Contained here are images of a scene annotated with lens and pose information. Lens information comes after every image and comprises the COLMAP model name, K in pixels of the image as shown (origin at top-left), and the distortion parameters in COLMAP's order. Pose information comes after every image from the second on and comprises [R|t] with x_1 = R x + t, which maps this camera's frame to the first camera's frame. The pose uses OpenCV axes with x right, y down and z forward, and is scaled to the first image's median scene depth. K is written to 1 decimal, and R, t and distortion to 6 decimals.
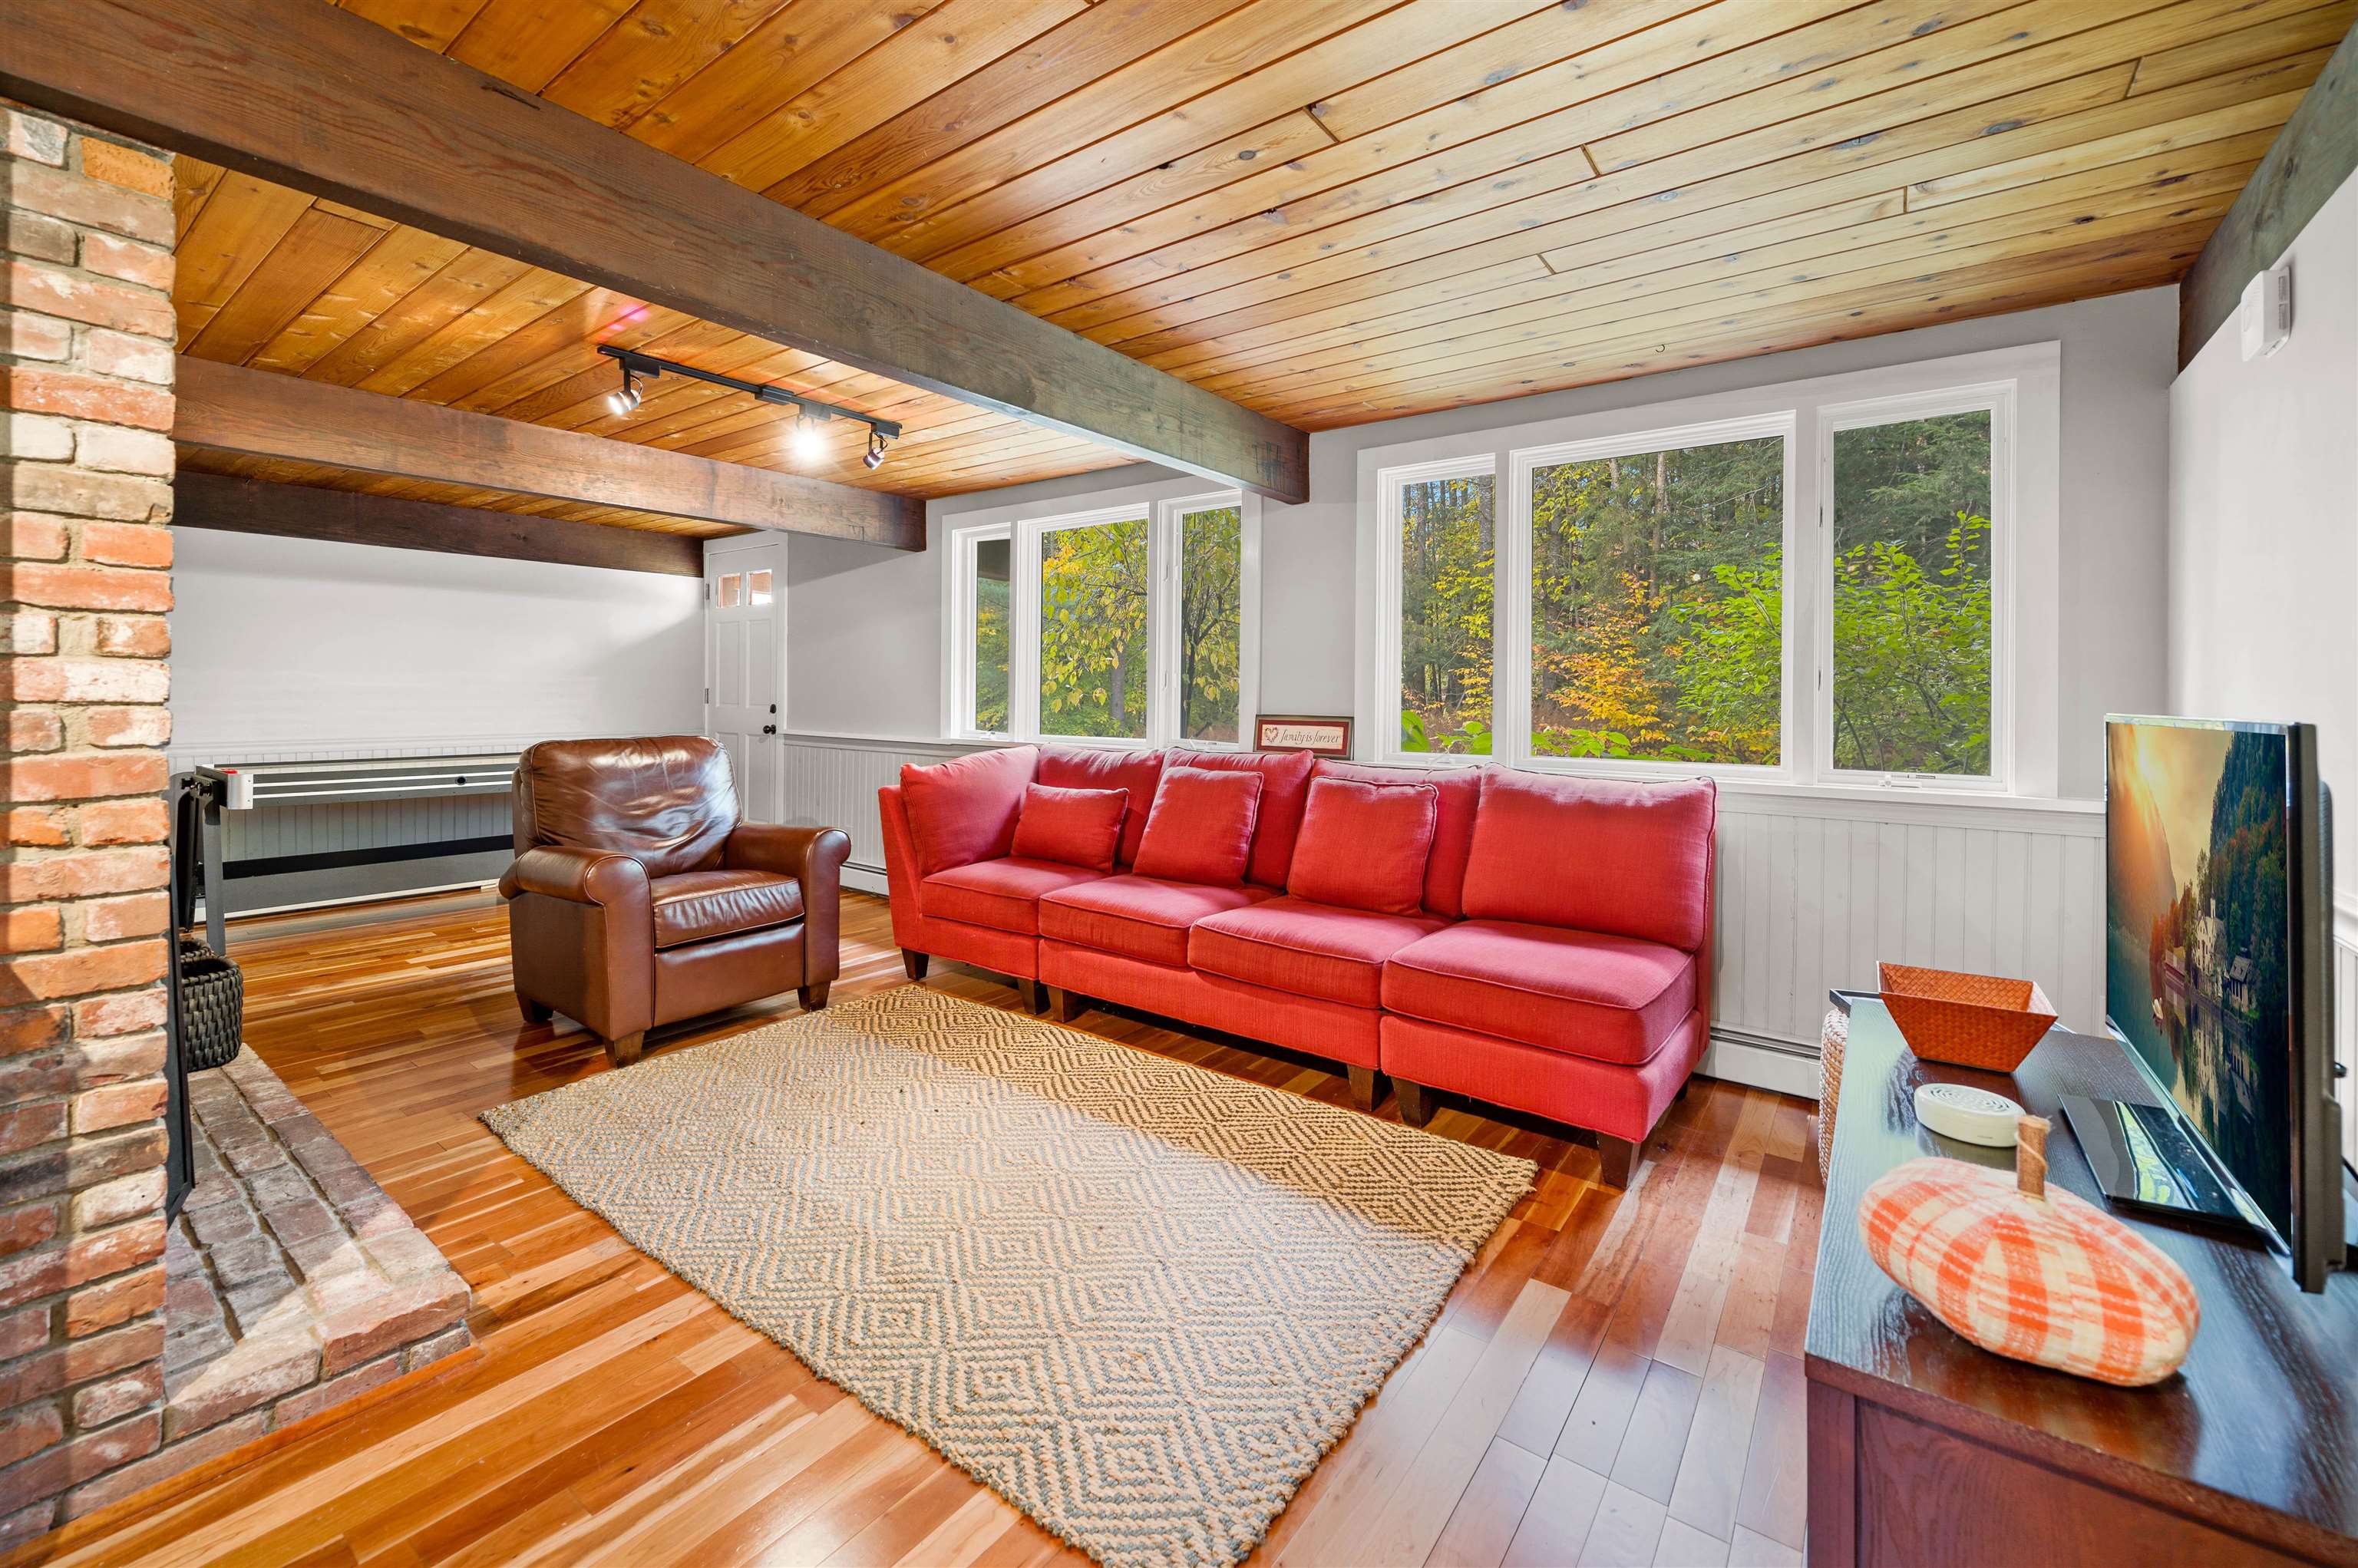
lens RADIAL K [[932.7, 0, 1167.2], [0, 932.7, 687.8], [0, 0, 1]] dist [-0.001015, -0.000092]
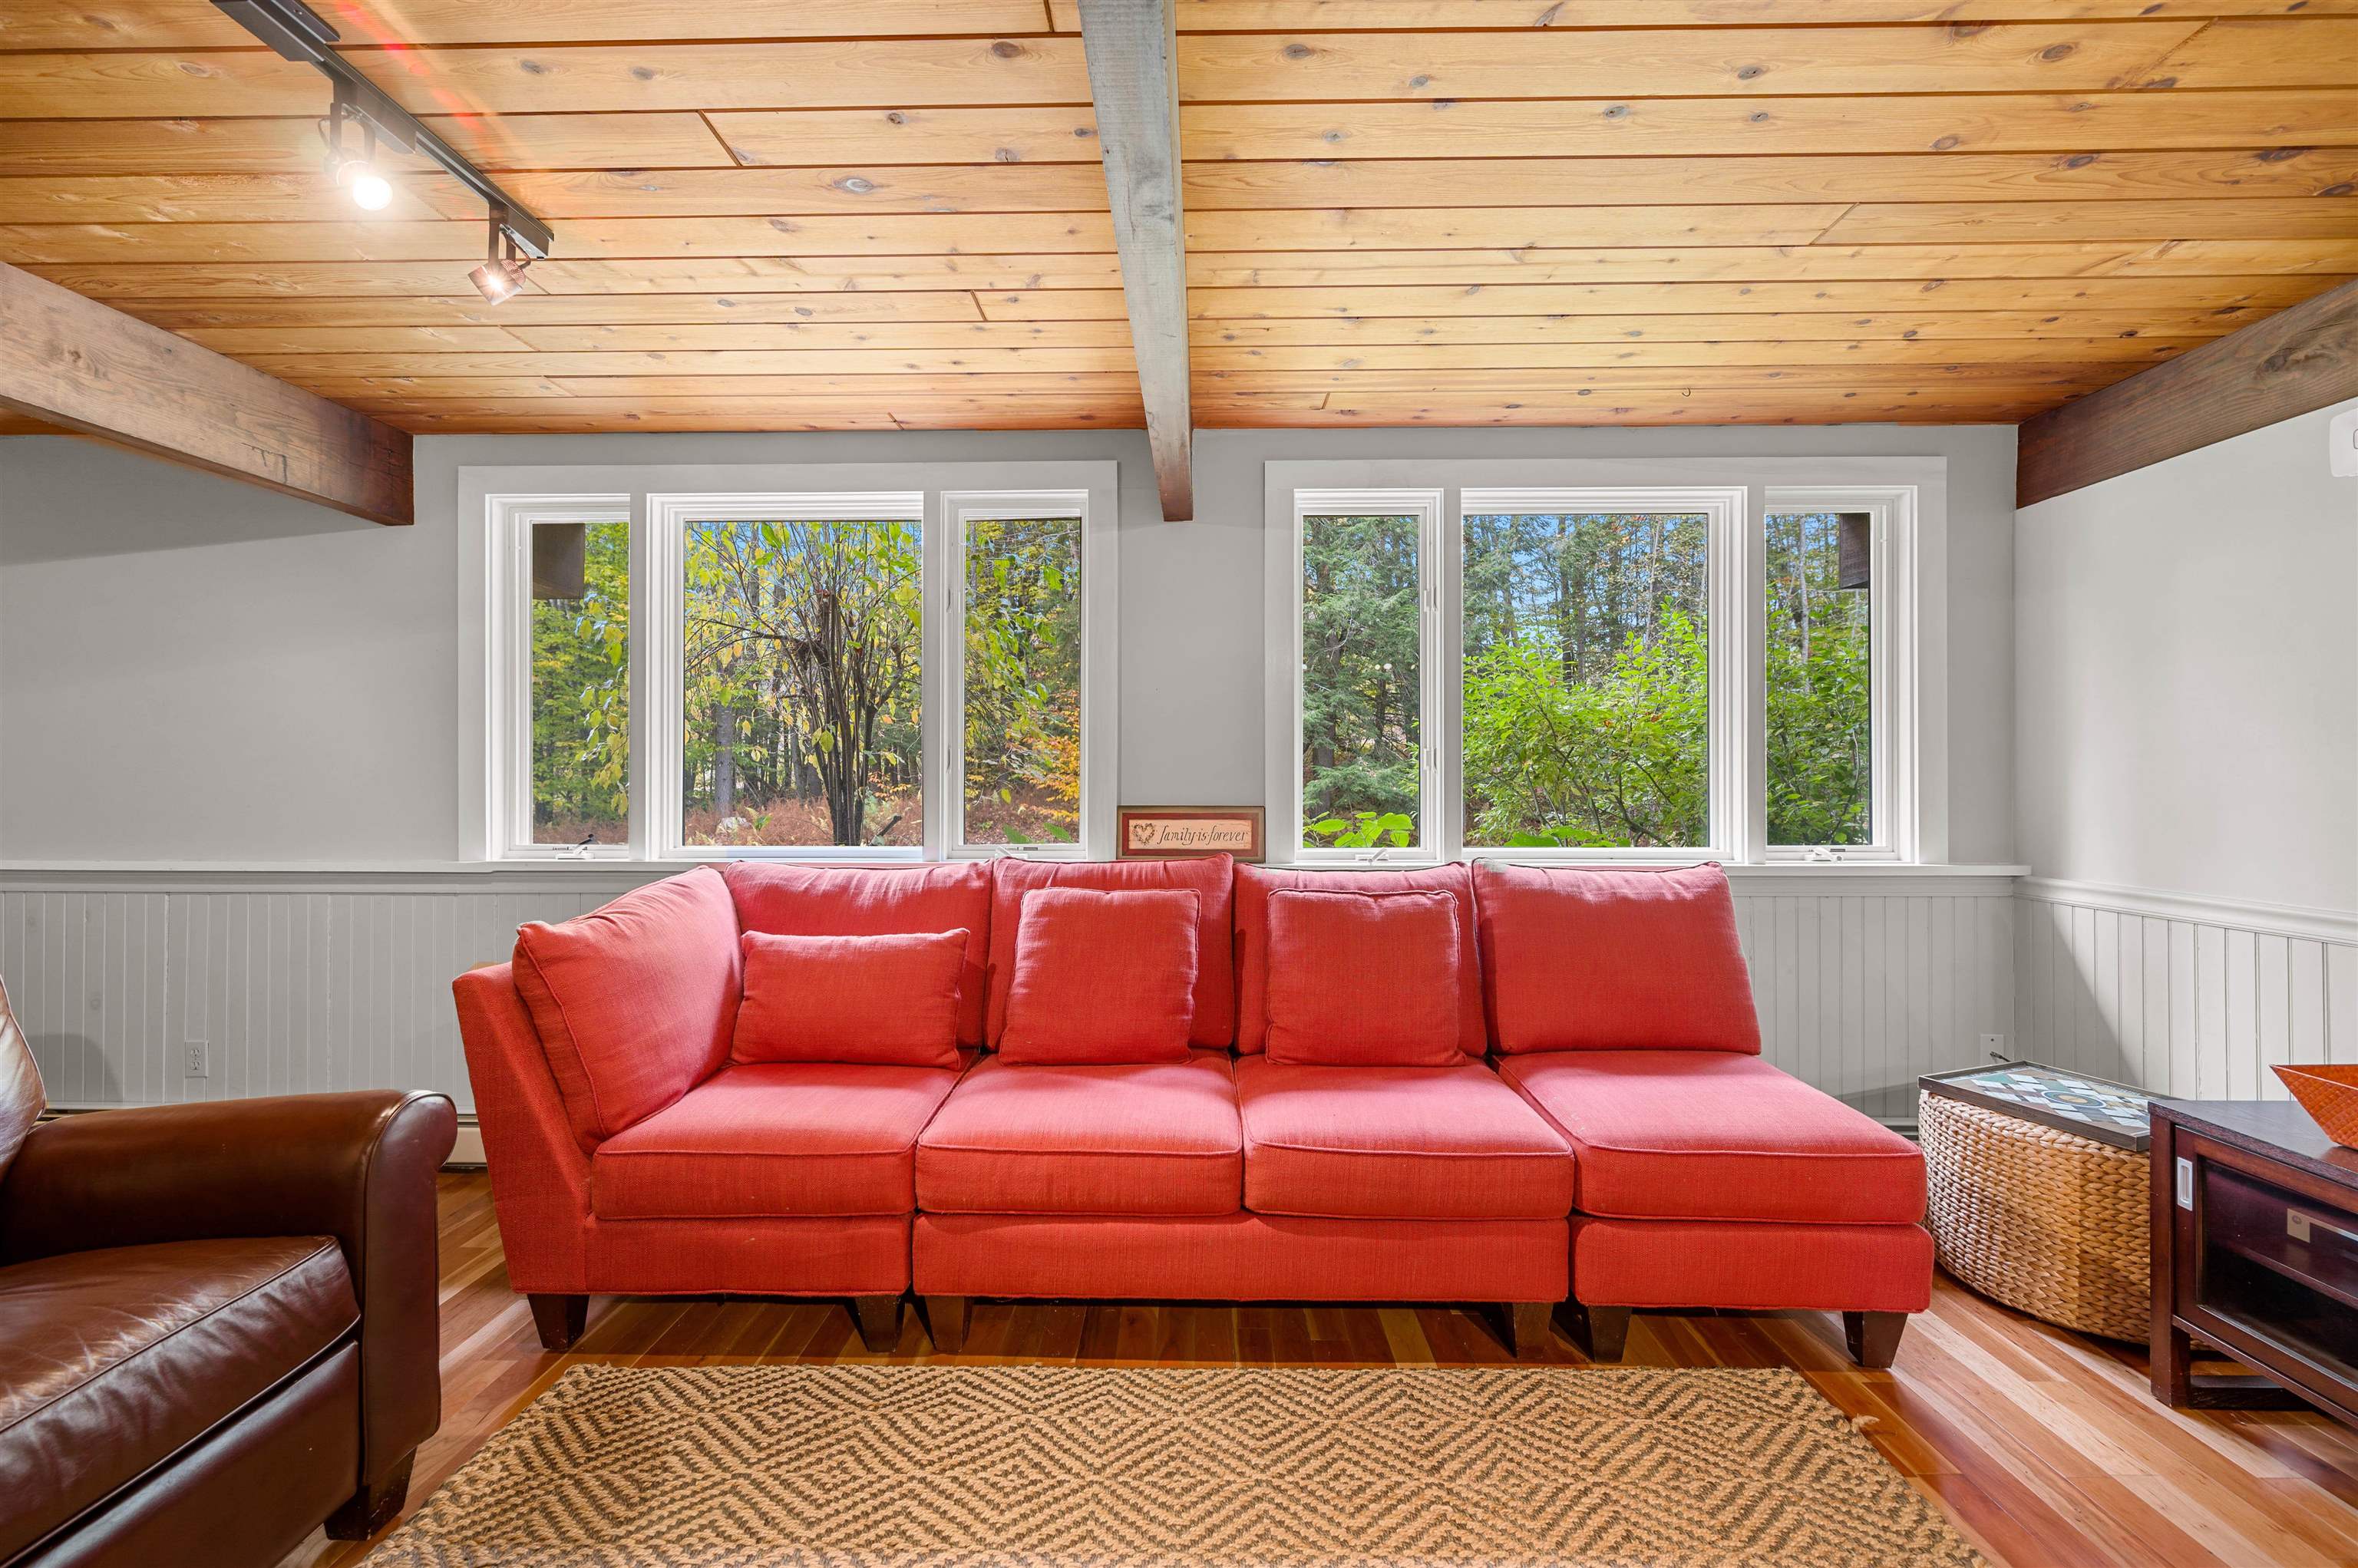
lens RADIAL K [[932.7, 0, 1182.3], [0, 932.7, 773.0], [0, 0, 1]] dist [-0.001015, -0.000092]
pose [[0.816727, -0.005580, 0.576998, -0.302105], [0.004151, 0.999984, 0.003796, 0.000533], [-0.577010, -0.000705, 0.816737, 0.414878]]
